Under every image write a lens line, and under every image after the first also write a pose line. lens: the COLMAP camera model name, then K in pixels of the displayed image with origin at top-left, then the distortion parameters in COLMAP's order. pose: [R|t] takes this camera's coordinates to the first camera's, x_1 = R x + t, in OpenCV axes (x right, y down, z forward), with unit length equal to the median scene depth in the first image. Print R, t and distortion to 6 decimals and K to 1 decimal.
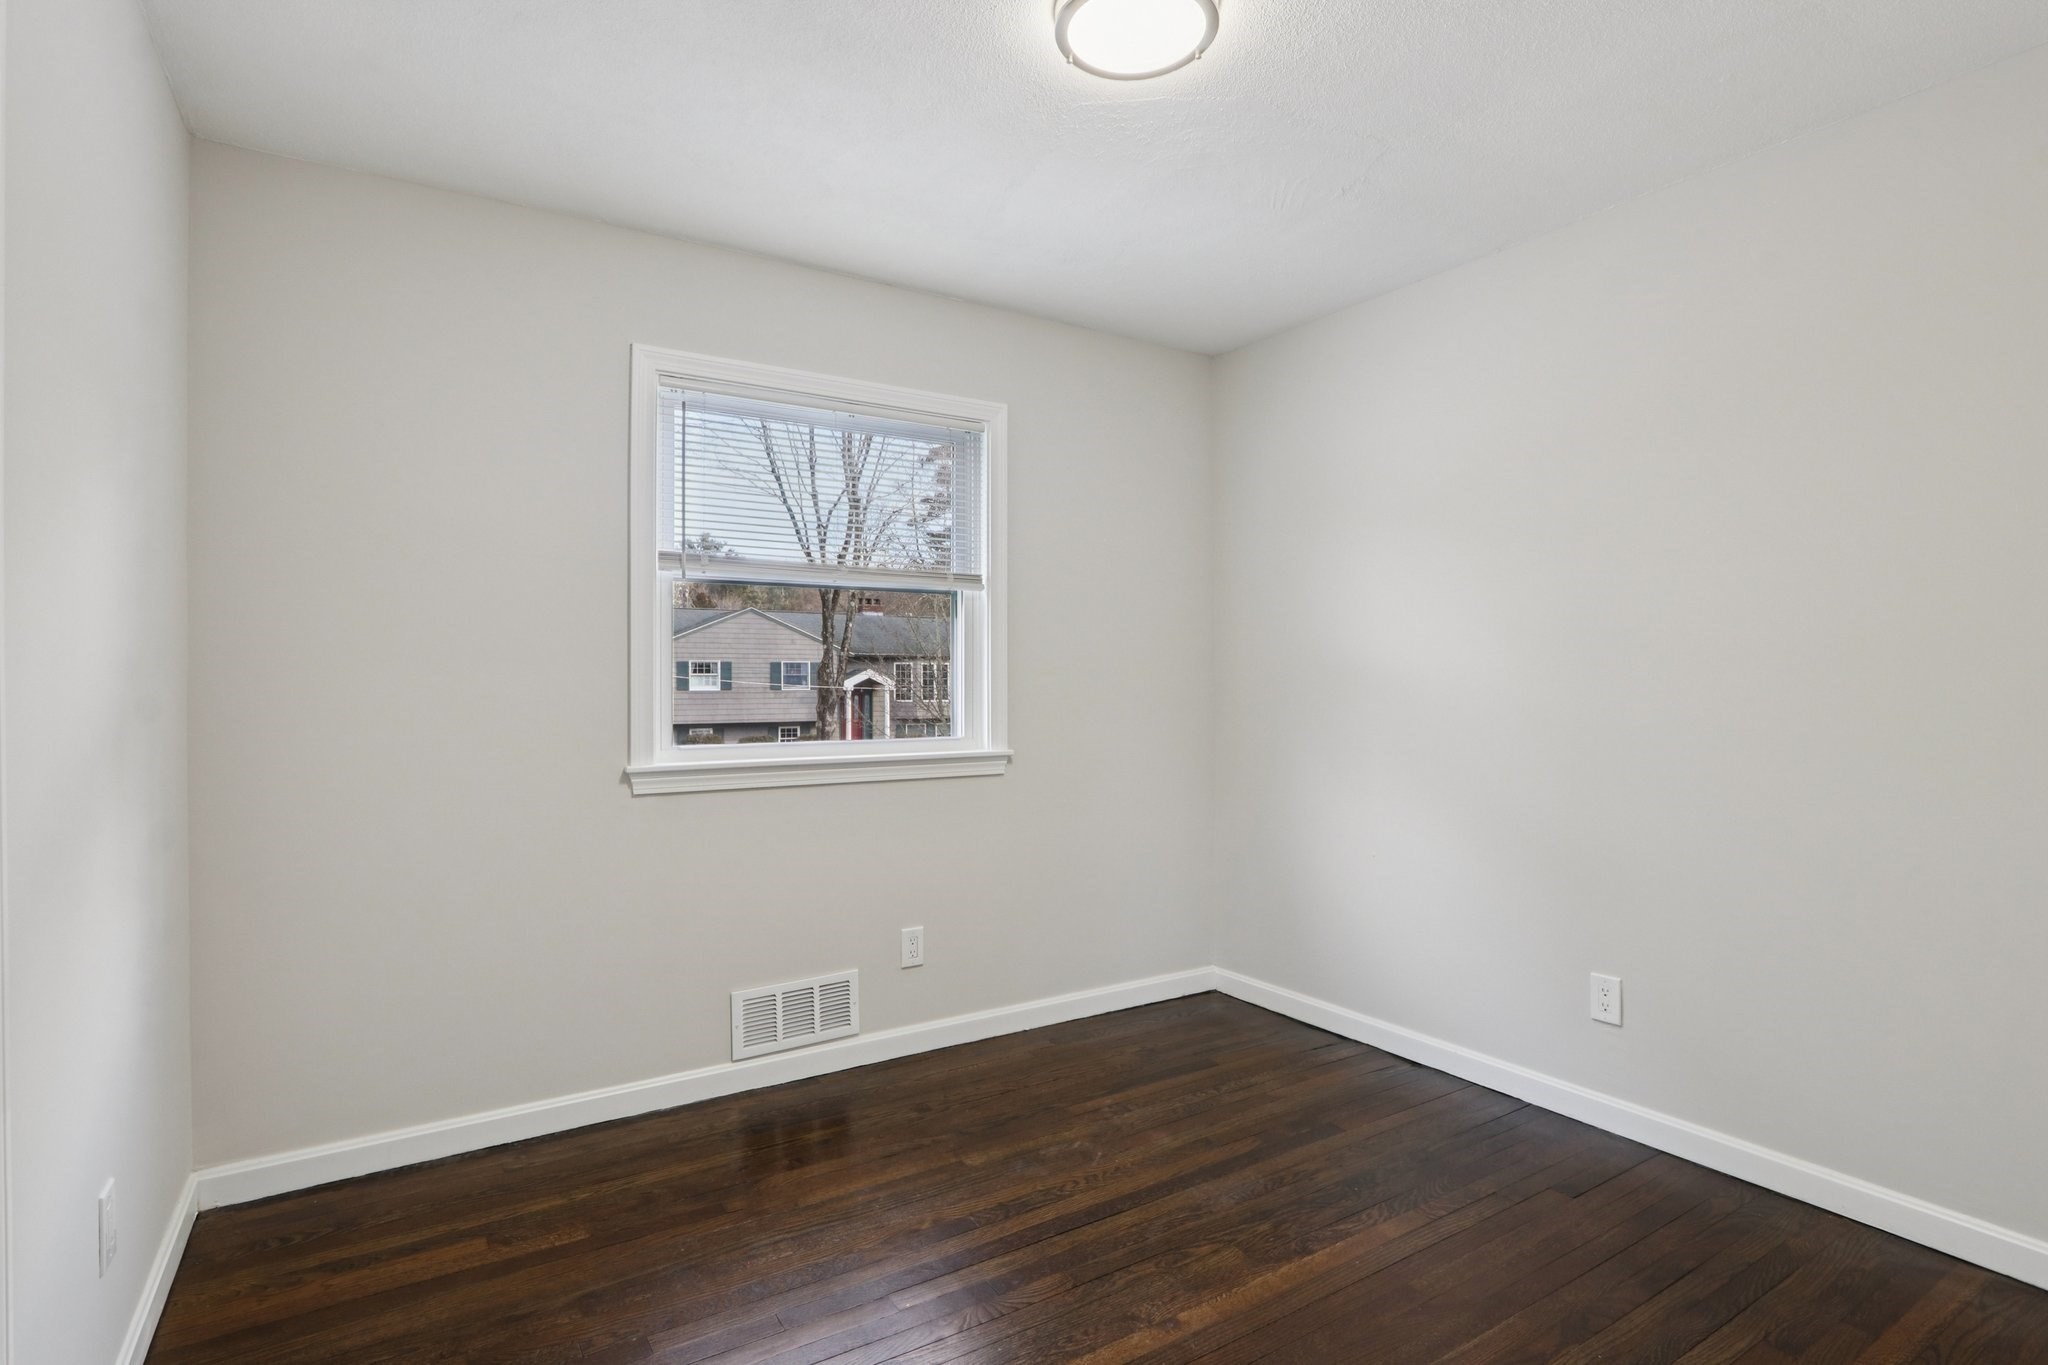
lens RADIAL K [[1003.8, 0, 1096.1], [0, 1003.8, 685.3], [0, 0, 1]] dist [-0.017237, 0.000340]
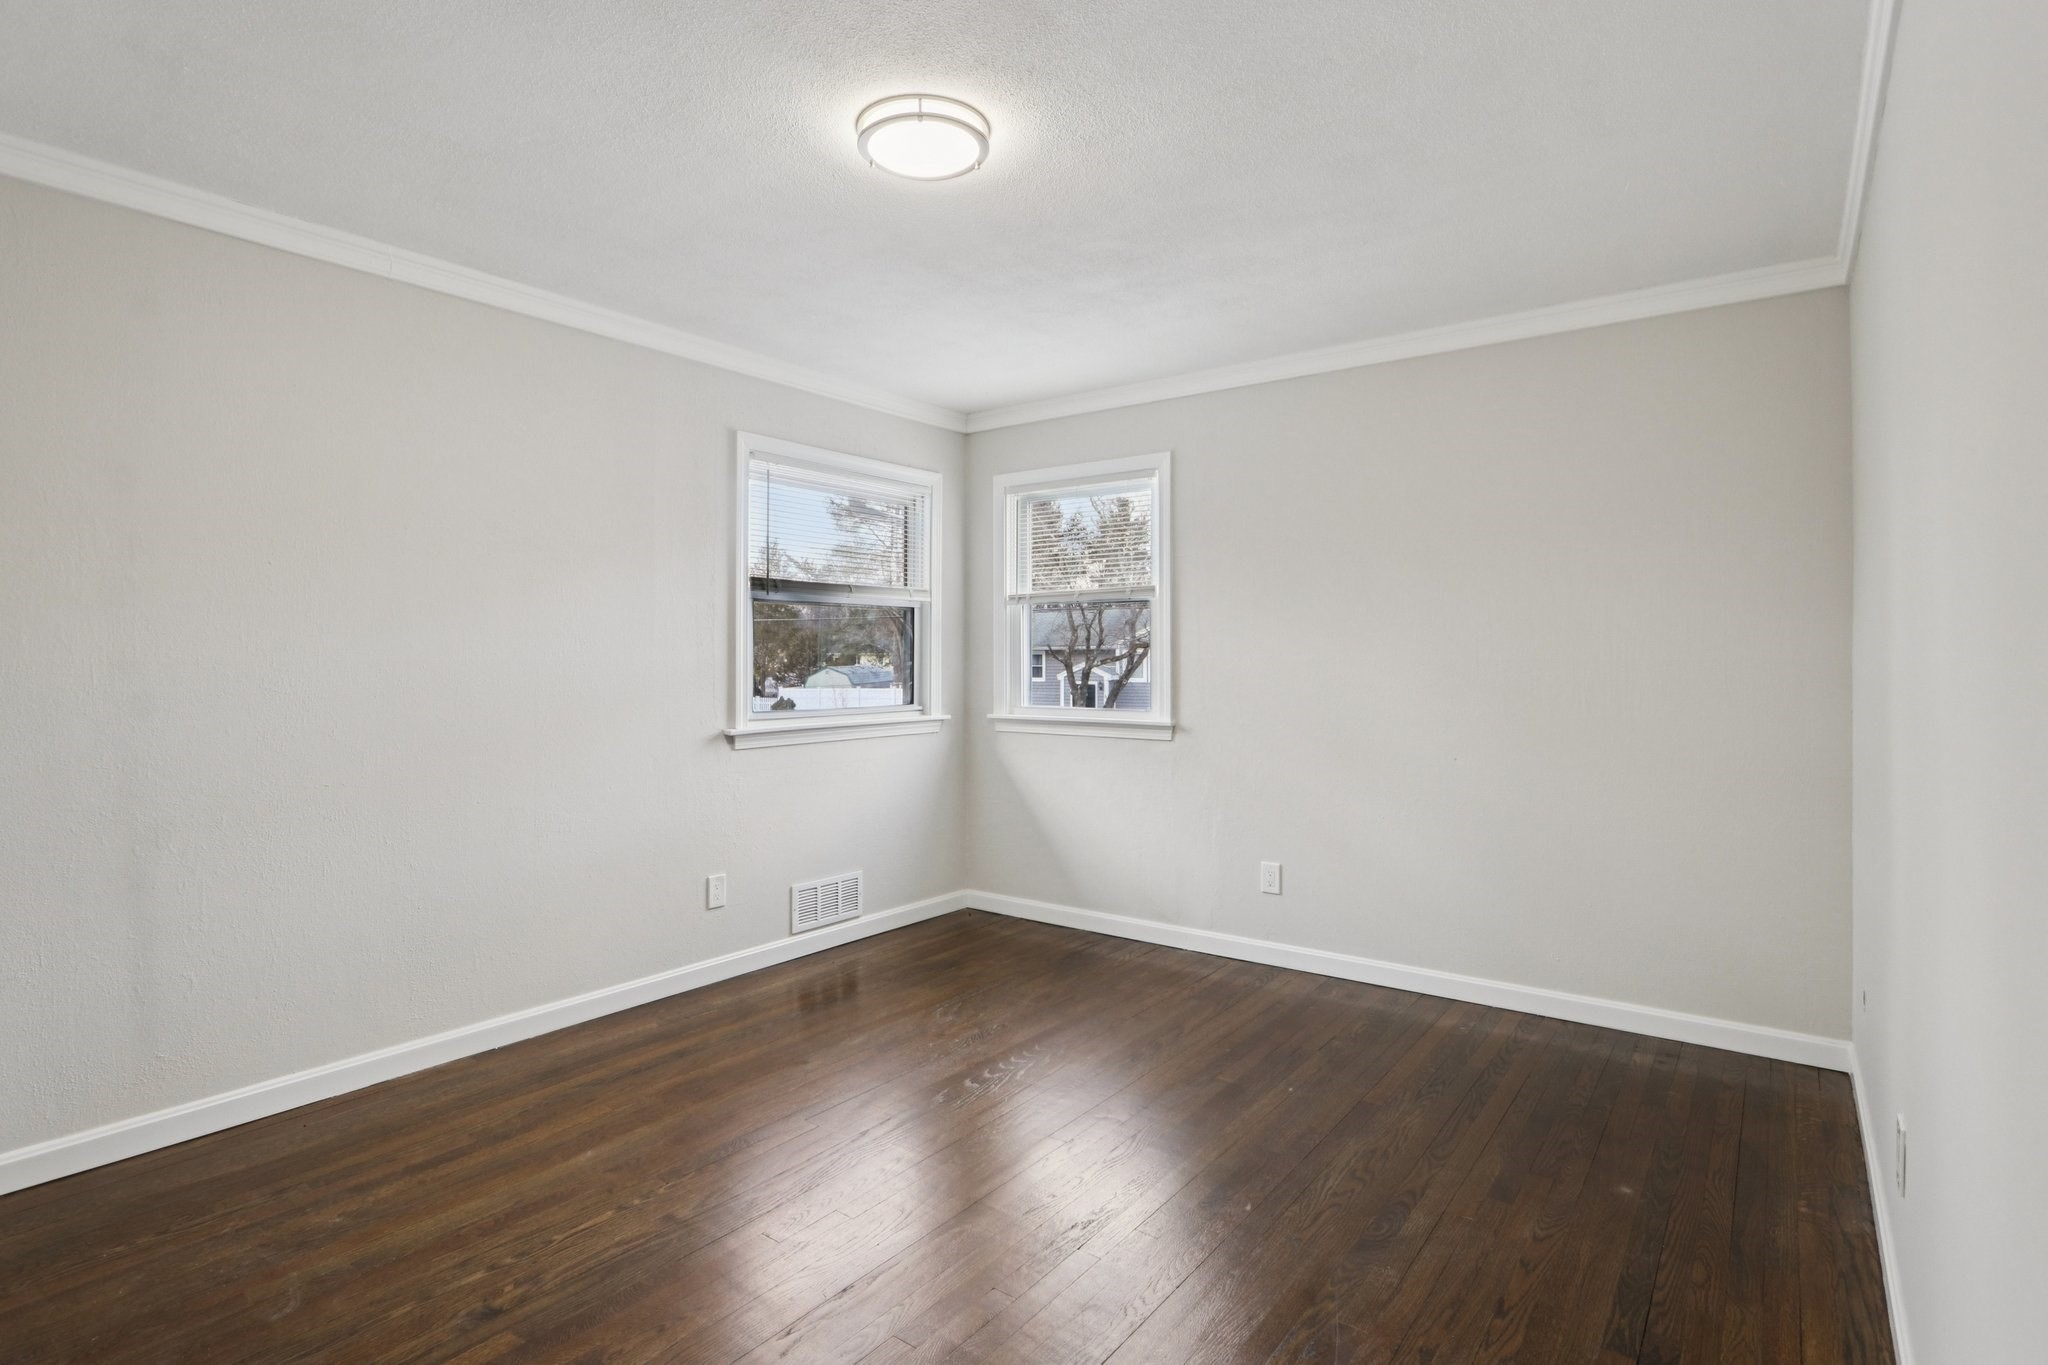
lens RADIAL K [[1003.8, 0, 1038.3], [0, 1003.8, 682.1], [0, 0, 1]] dist [-0.017237, 0.000340]
pose [[0.937611, 0.005370, 0.347645, -0.507143], [-0.013930, 0.999658, 0.022130, -0.022764], [-0.347408, -0.025593, 0.937365, -0.439694]]
